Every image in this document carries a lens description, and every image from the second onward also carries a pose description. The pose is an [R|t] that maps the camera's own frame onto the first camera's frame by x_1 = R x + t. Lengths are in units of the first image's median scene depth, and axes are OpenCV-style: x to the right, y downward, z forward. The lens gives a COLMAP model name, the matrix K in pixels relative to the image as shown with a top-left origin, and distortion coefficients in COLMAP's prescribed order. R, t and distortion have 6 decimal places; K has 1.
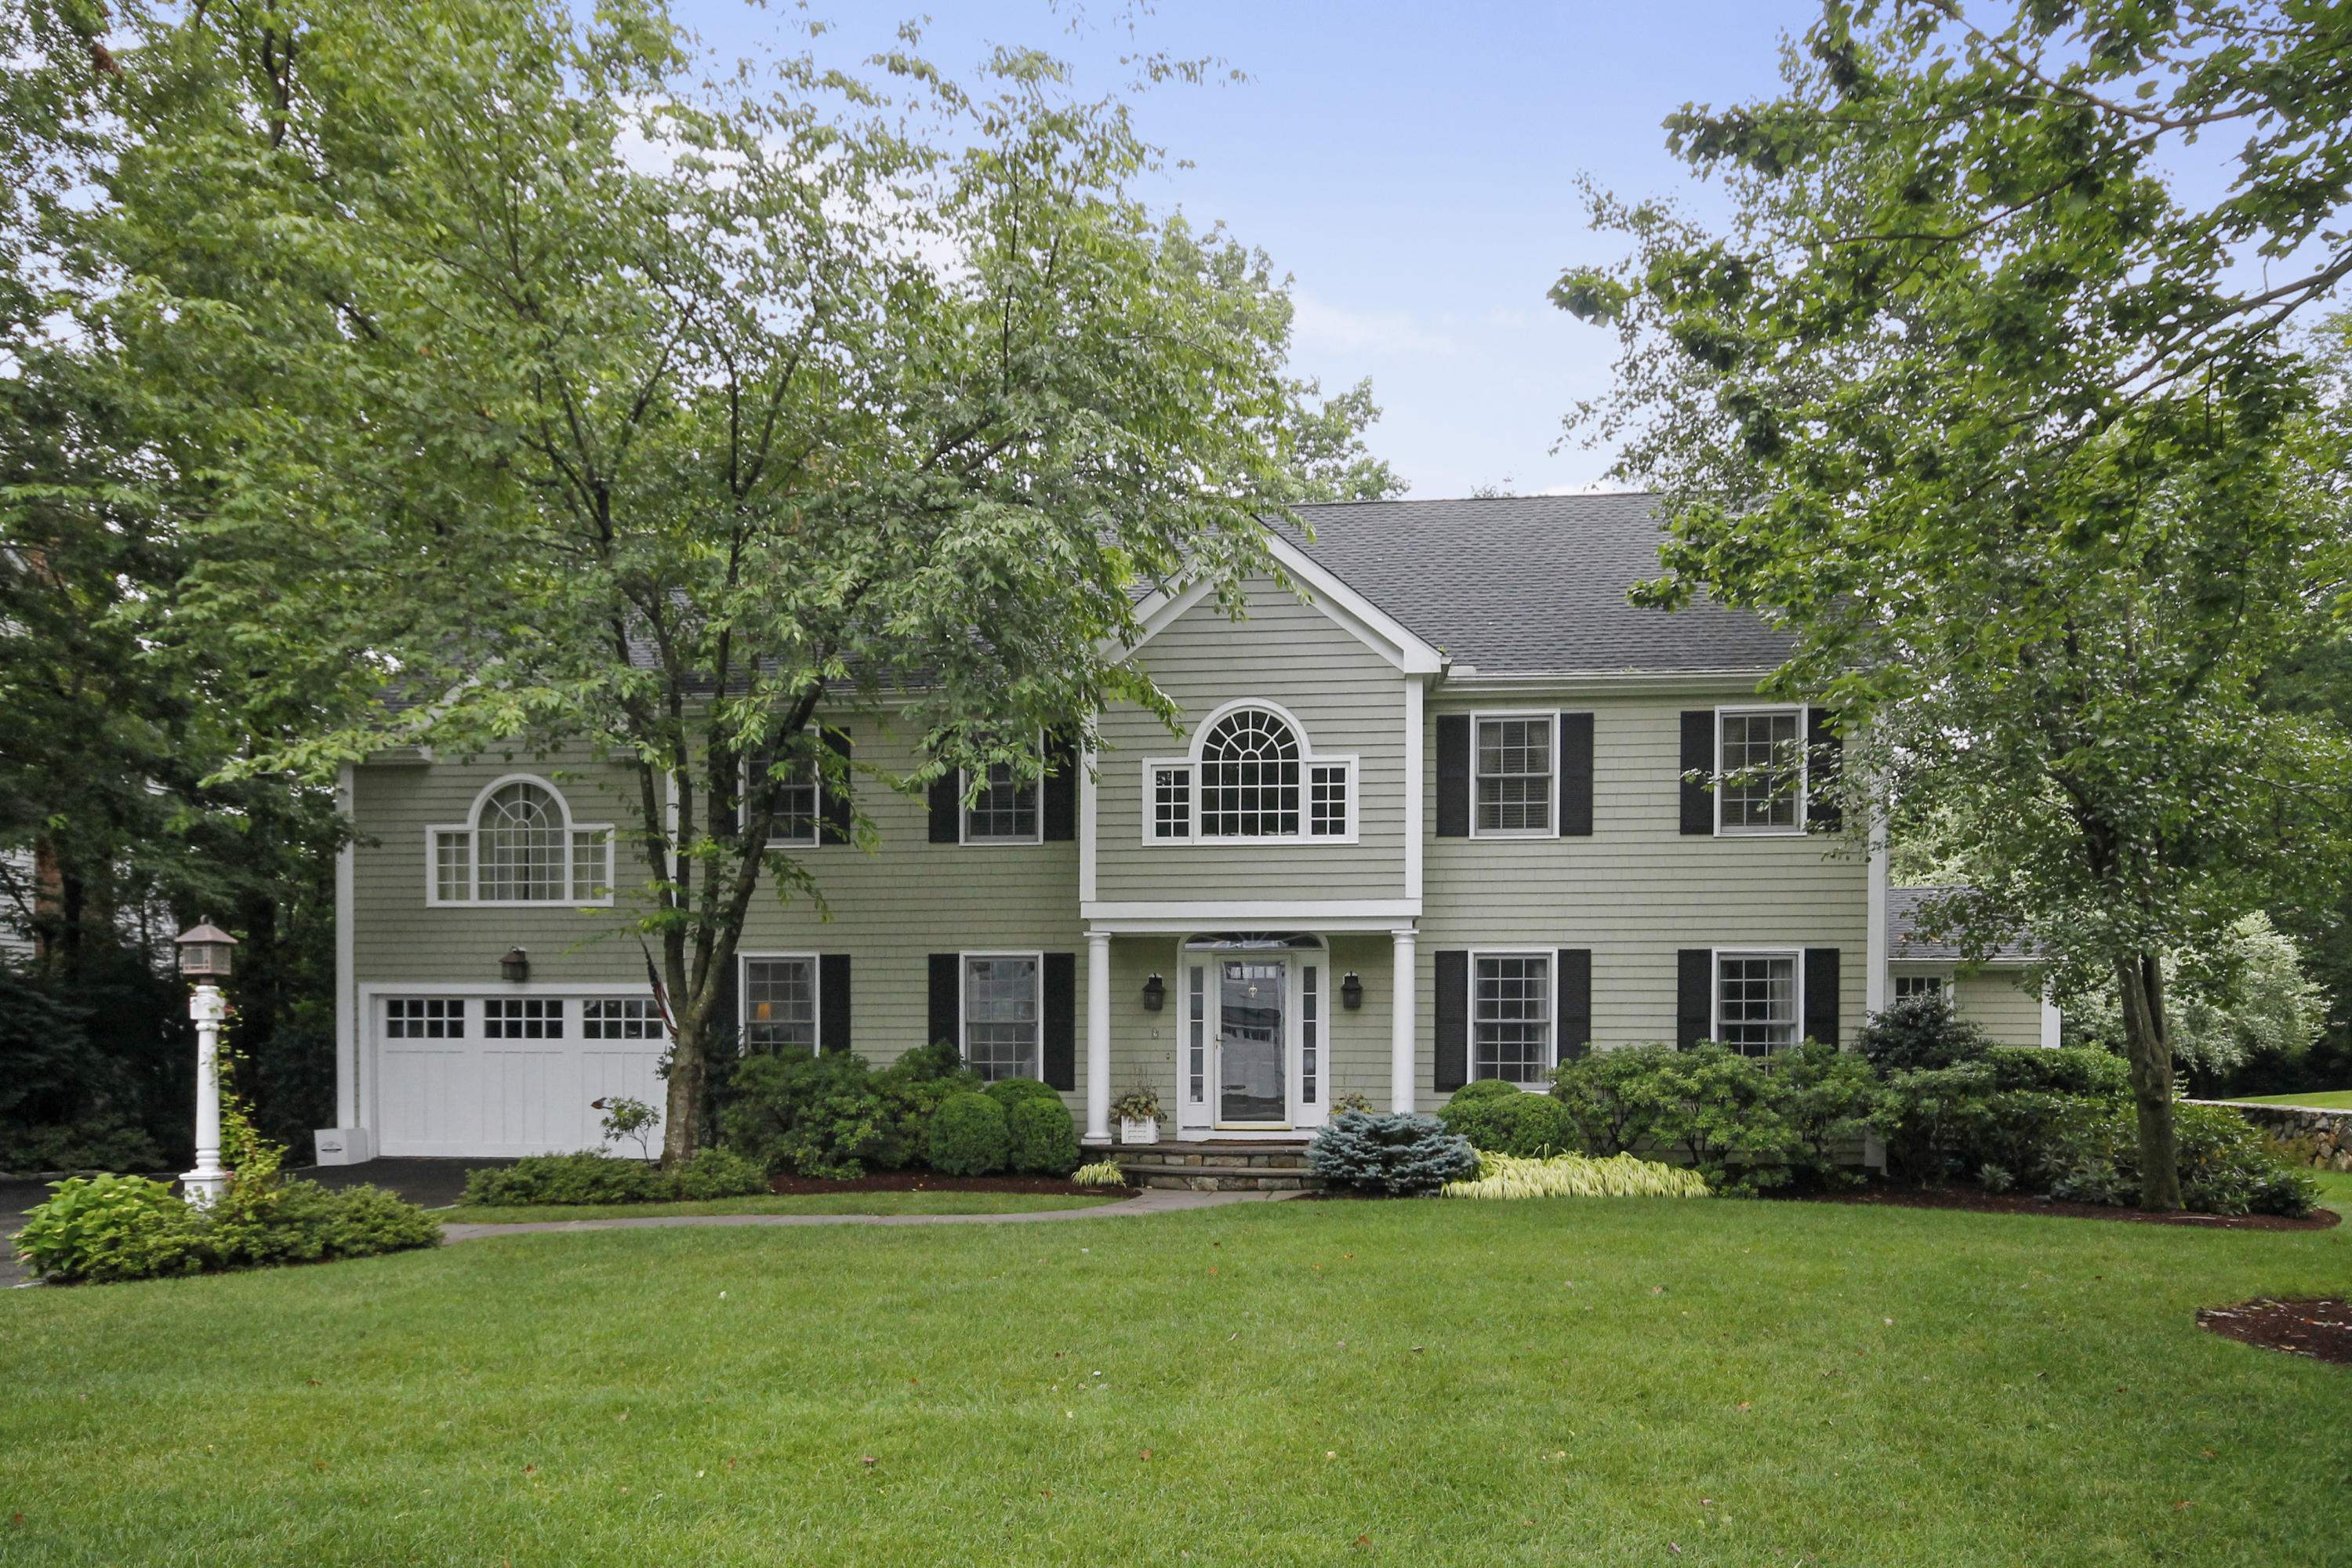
lens RADIAL K [[885.2, 0, 1175.7], [0, 885.2, 821.9], [0, 0, 1]] dist [-0.000045, 0.003642]
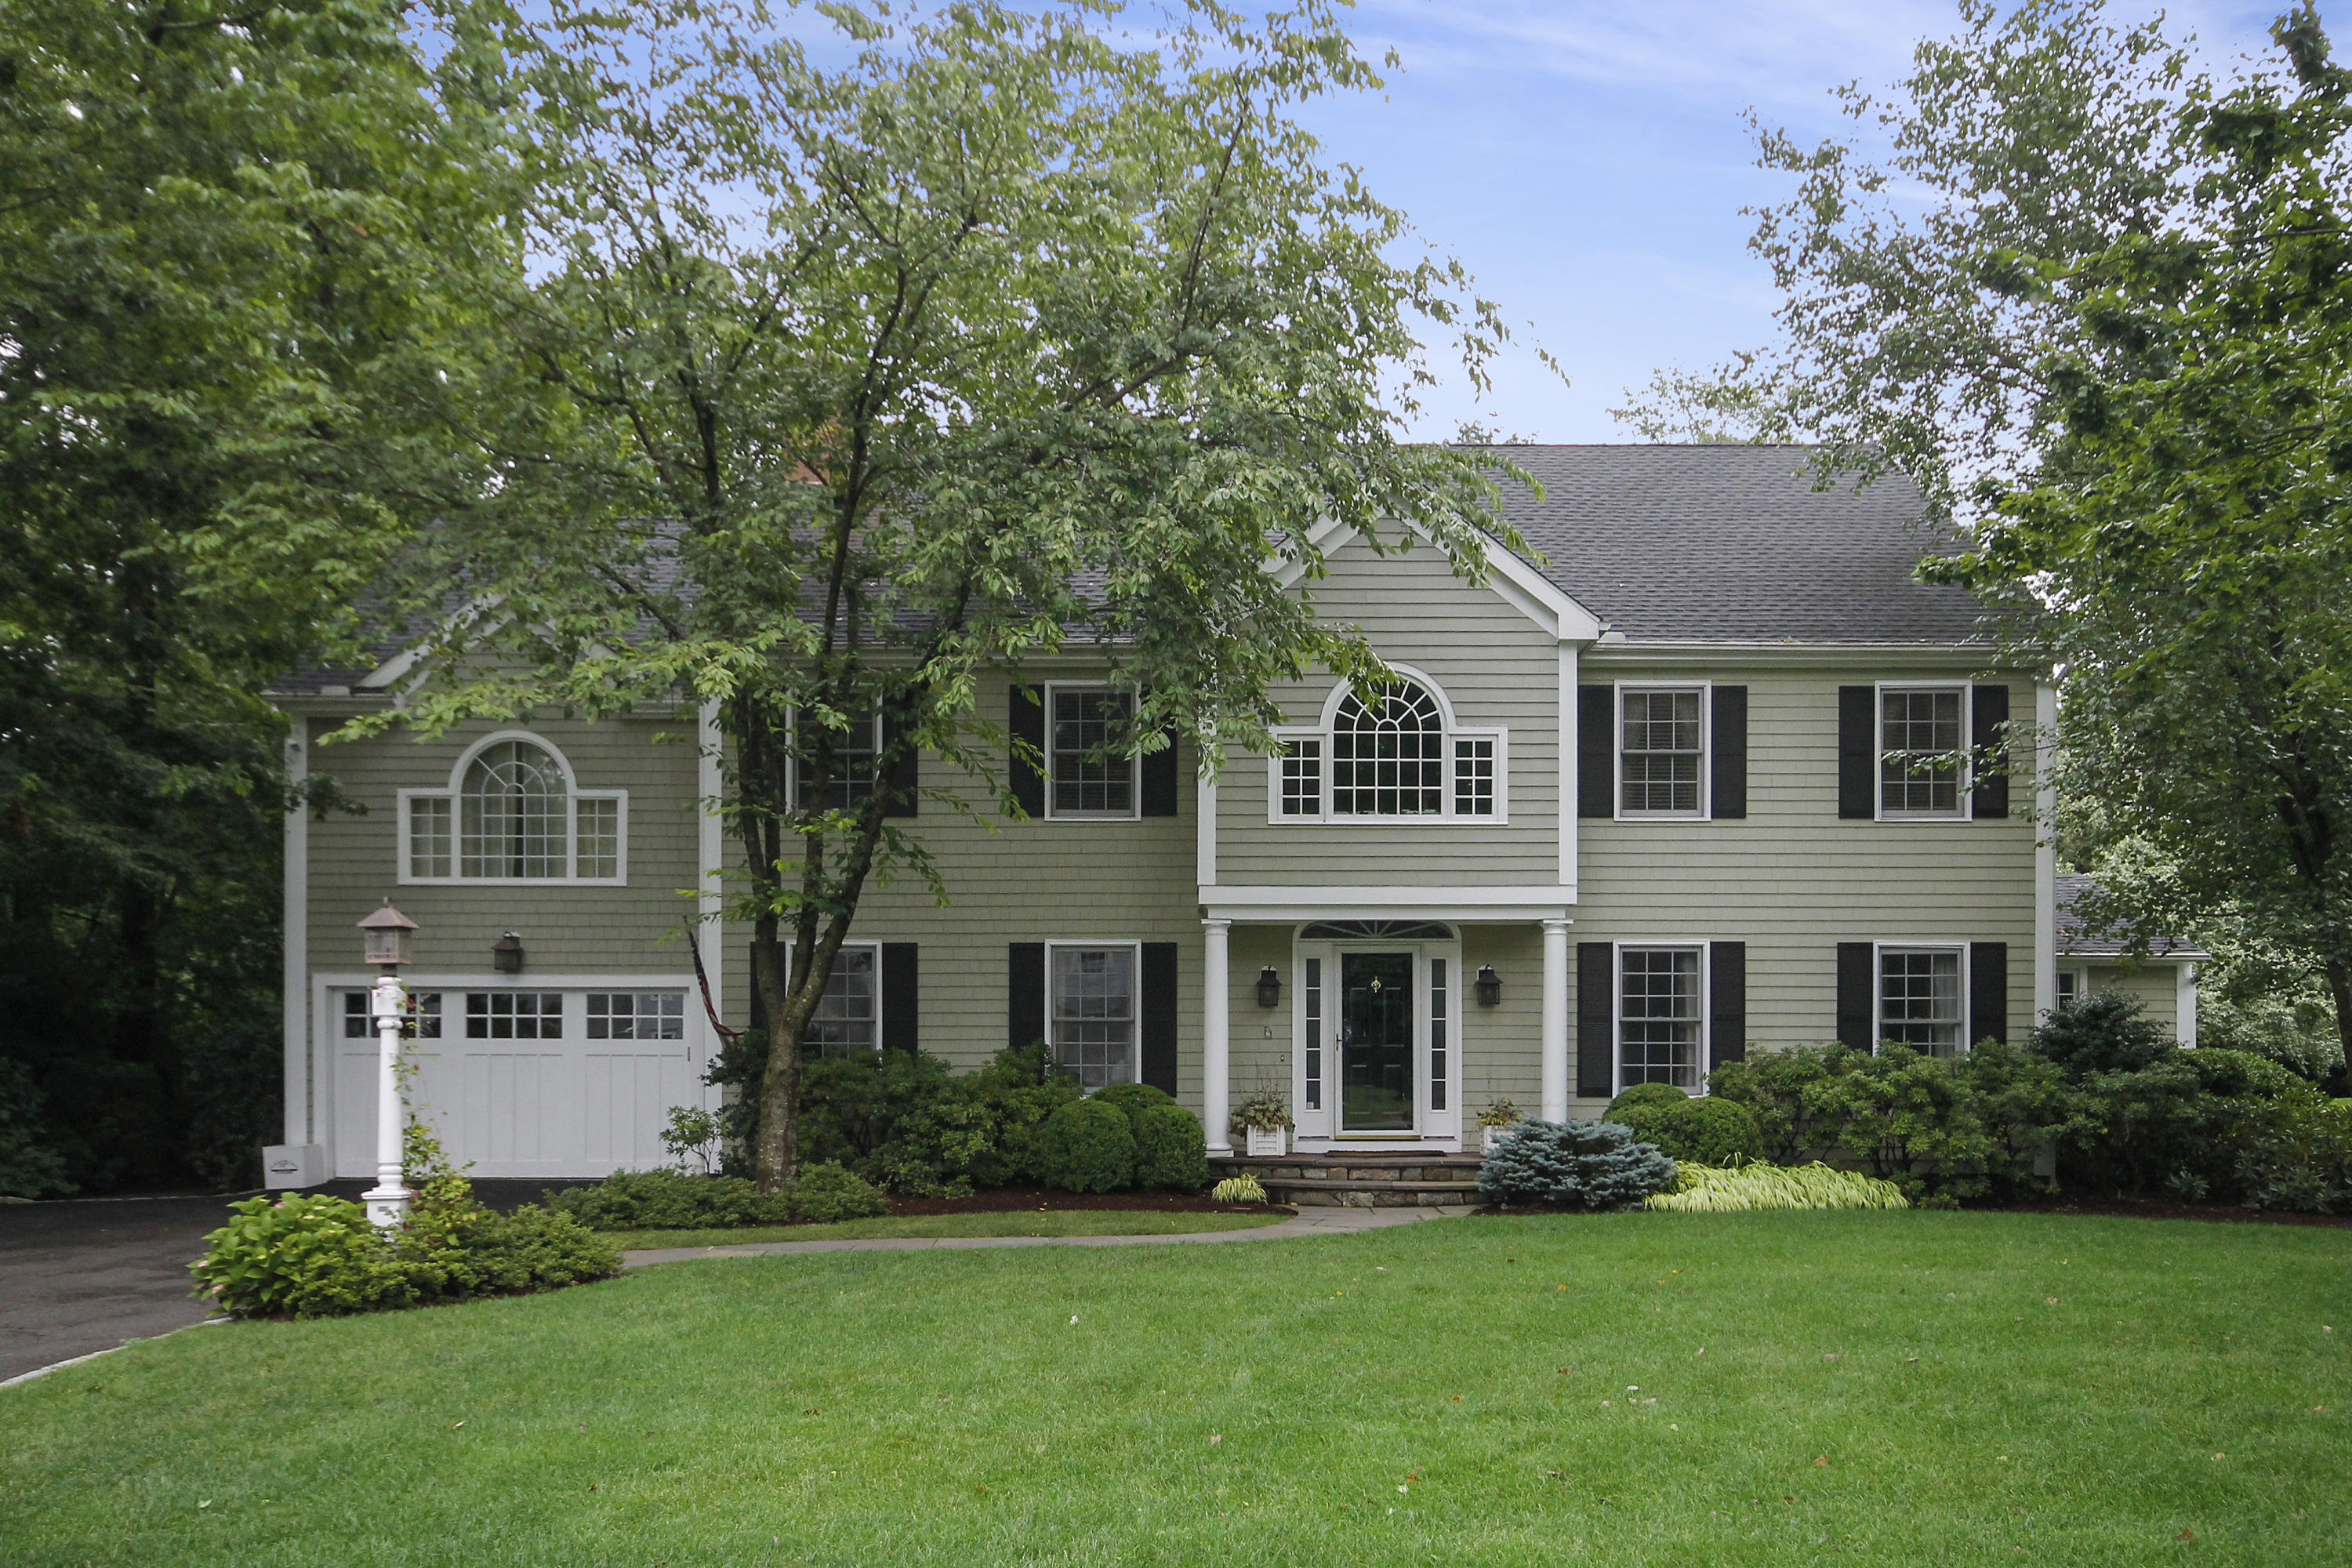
lens RADIAL K [[1009.6, 0, 1176.0], [0, 1009.6, 784.0], [0, 0, 1]] dist [0.000787, 0.003923]
pose [[0.998295, 0.014024, 0.056664, -0.192700], [-0.013624, 0.999879, -0.007451, -0.004832], [-0.056761, 0.006666, 0.998366, -0.020034]]
